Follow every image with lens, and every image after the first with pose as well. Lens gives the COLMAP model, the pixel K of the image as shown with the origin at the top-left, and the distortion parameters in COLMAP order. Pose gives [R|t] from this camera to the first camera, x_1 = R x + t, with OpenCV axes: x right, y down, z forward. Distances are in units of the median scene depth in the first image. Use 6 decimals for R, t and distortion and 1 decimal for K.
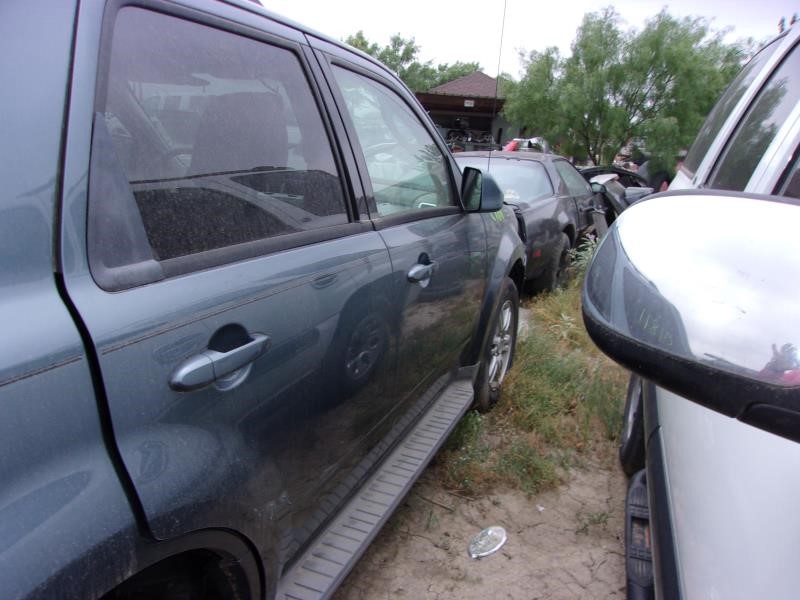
lens RADIAL K [[673.9, 0, 401.7], [0, 673.9, 304.9], [0, 0, 1]] dist [-0.007447, 0.134981]
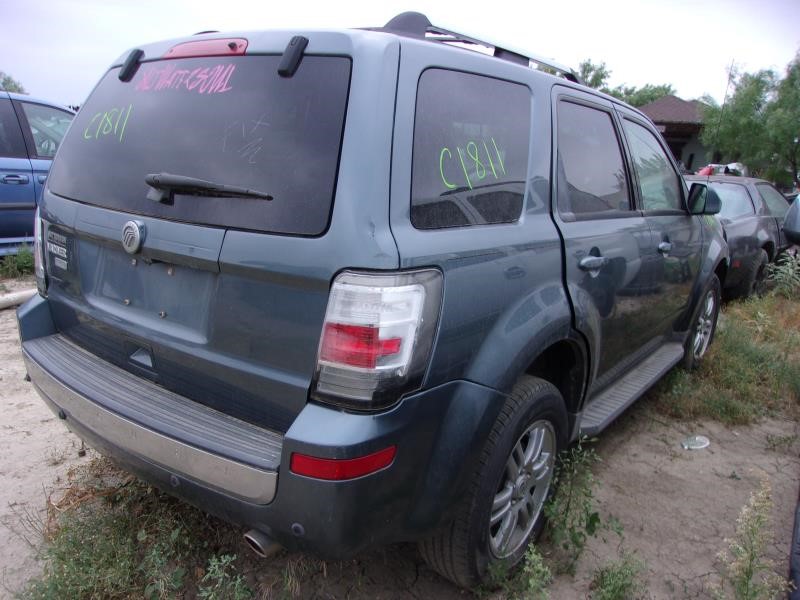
lens RADIAL K [[673.9, 0, 401.7], [0, 673.9, 304.9], [0, 0, 1]] dist [-0.007447, 0.134981]
pose [[0.968437, 0.064370, -0.240804, -0.080052], [-0.072397, 0.997072, -0.024625, 0.075617], [0.238514, 0.041282, 0.970261, -0.298322]]
